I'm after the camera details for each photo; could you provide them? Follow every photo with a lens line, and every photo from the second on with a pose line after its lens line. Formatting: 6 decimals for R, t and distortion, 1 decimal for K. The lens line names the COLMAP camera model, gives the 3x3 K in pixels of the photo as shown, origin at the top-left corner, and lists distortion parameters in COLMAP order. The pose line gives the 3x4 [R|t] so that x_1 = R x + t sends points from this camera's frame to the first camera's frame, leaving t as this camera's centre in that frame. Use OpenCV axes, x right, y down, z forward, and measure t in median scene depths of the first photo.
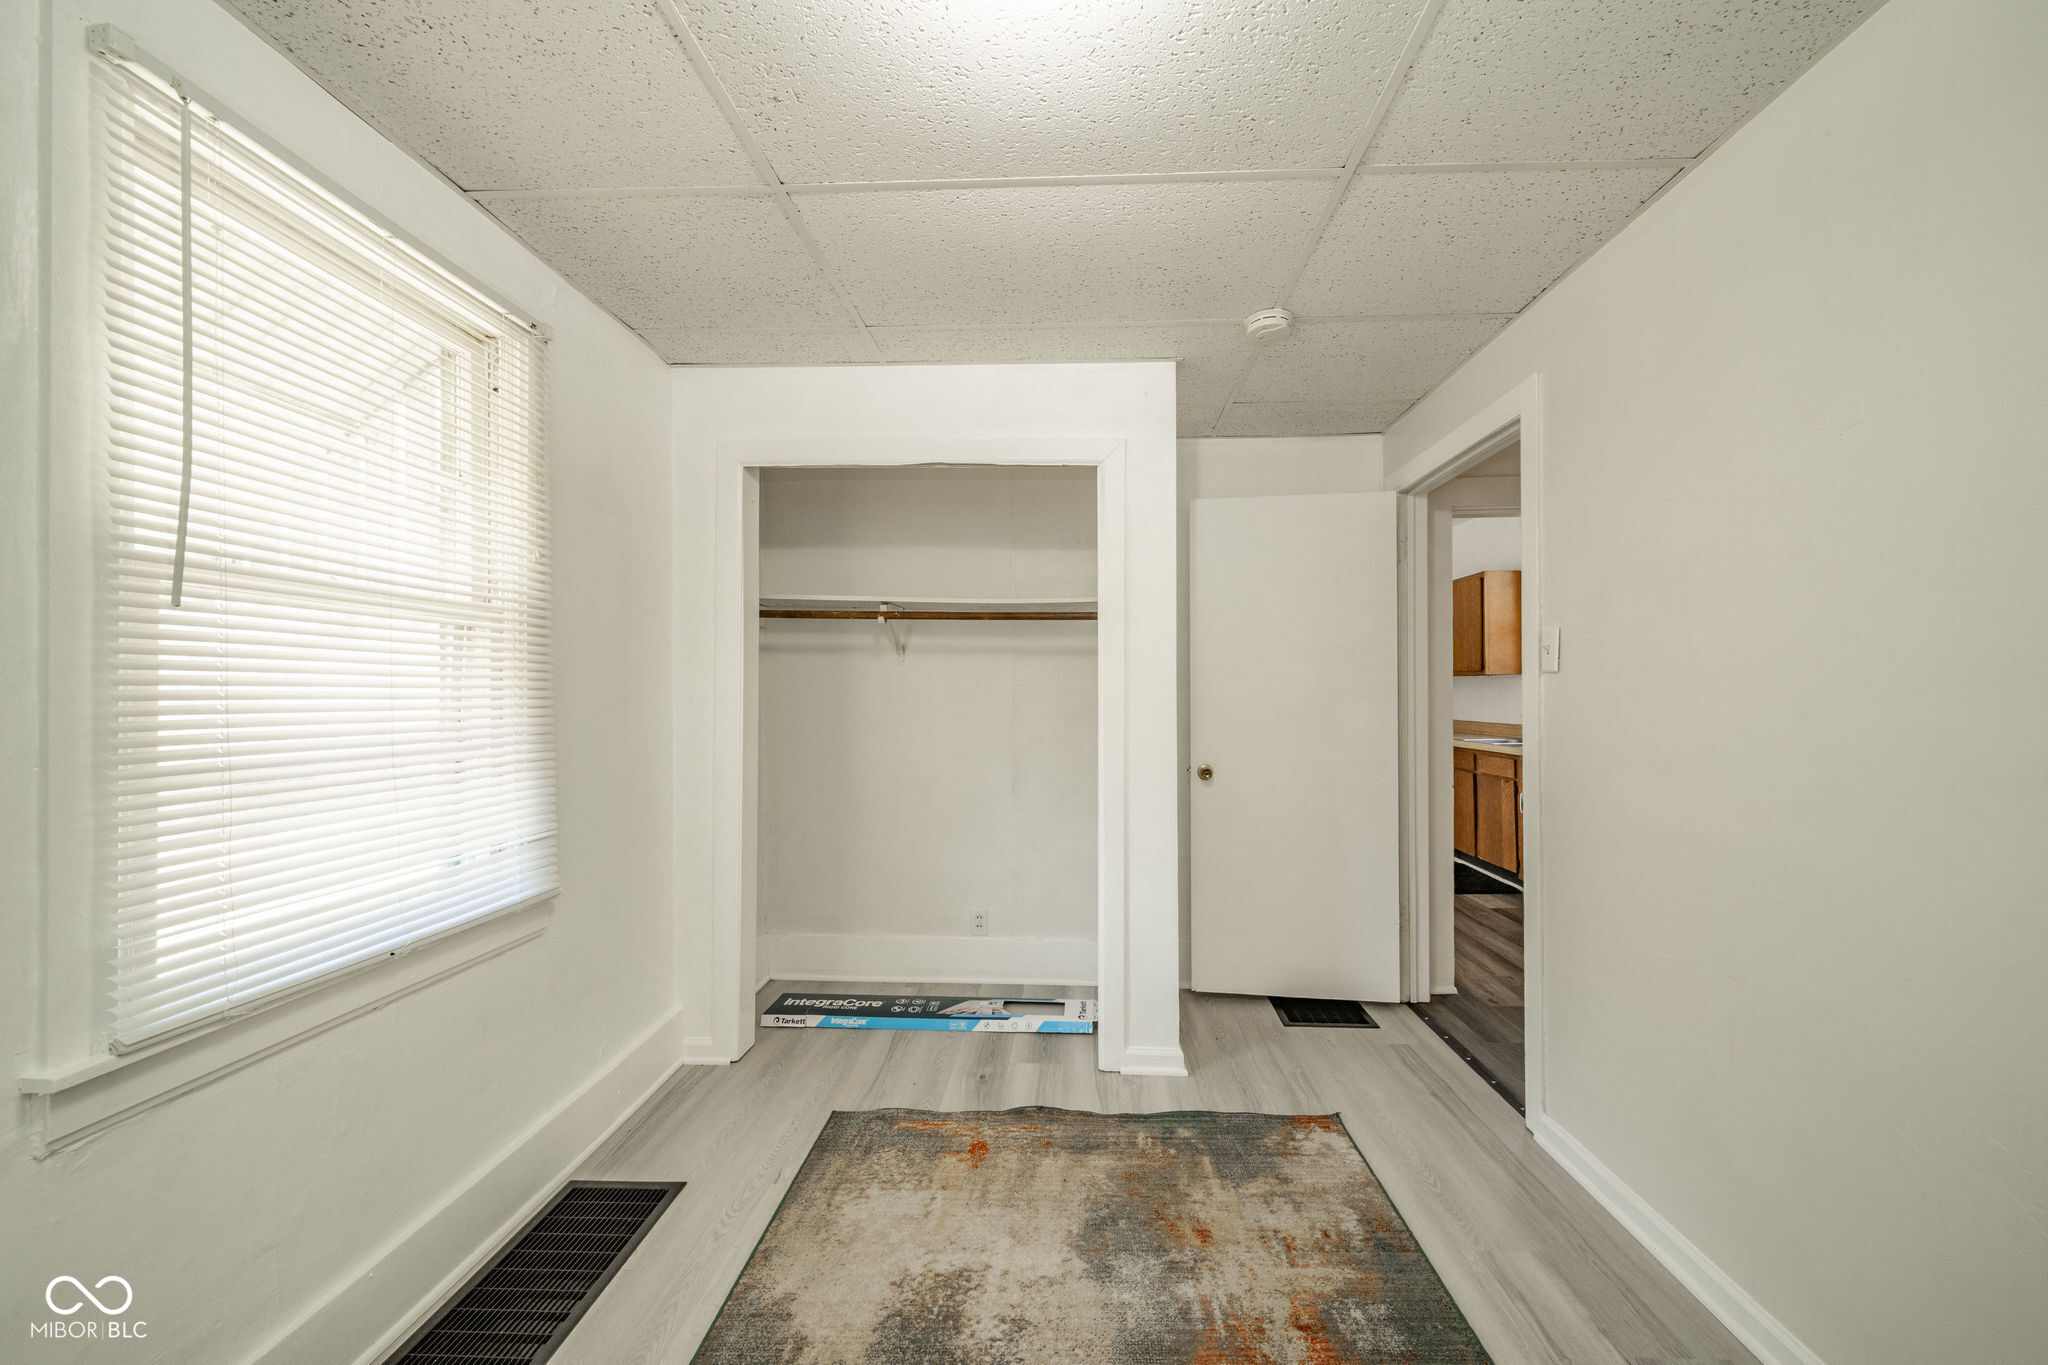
lens RADIAL K [[798.5, 0, 1023.6], [0, 798.5, 691.6], [0, 0, 1]] dist [0.000304, 0.000084]
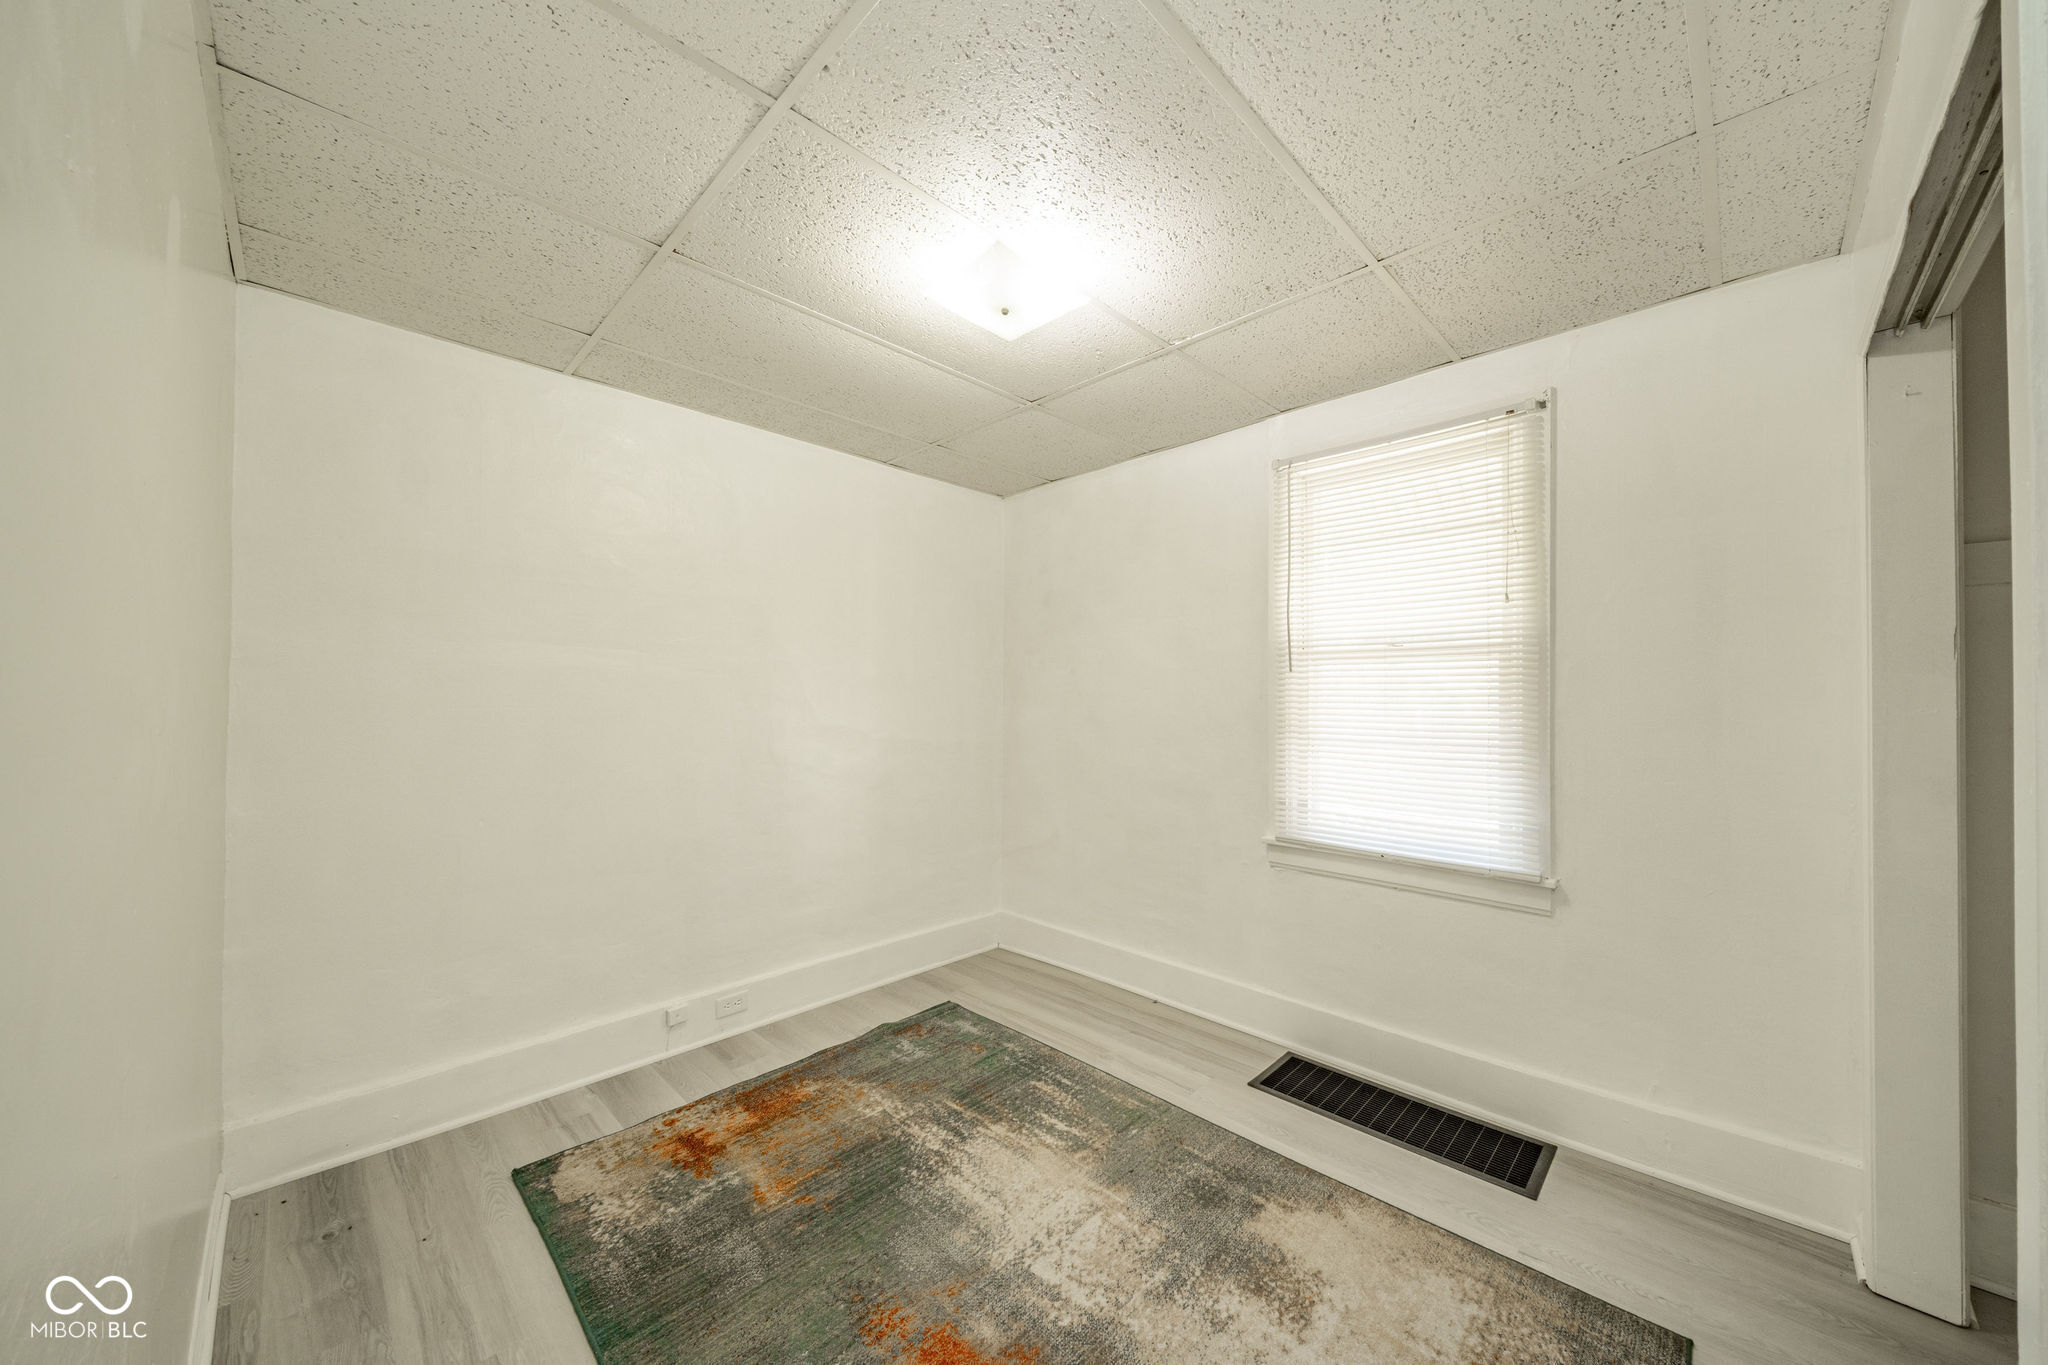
lens RADIAL K [[718.8, 0, 1033.6], [0, 718.8, 690.8], [0, 0, 1]] dist [-0.000164, -0.000026]
pose [[-0.701200, -0.011499, -0.712872, 0.781055], [0.000812, 0.999856, -0.016927, -0.006043], [0.712965, -0.012448, -0.701090, 1.403246]]
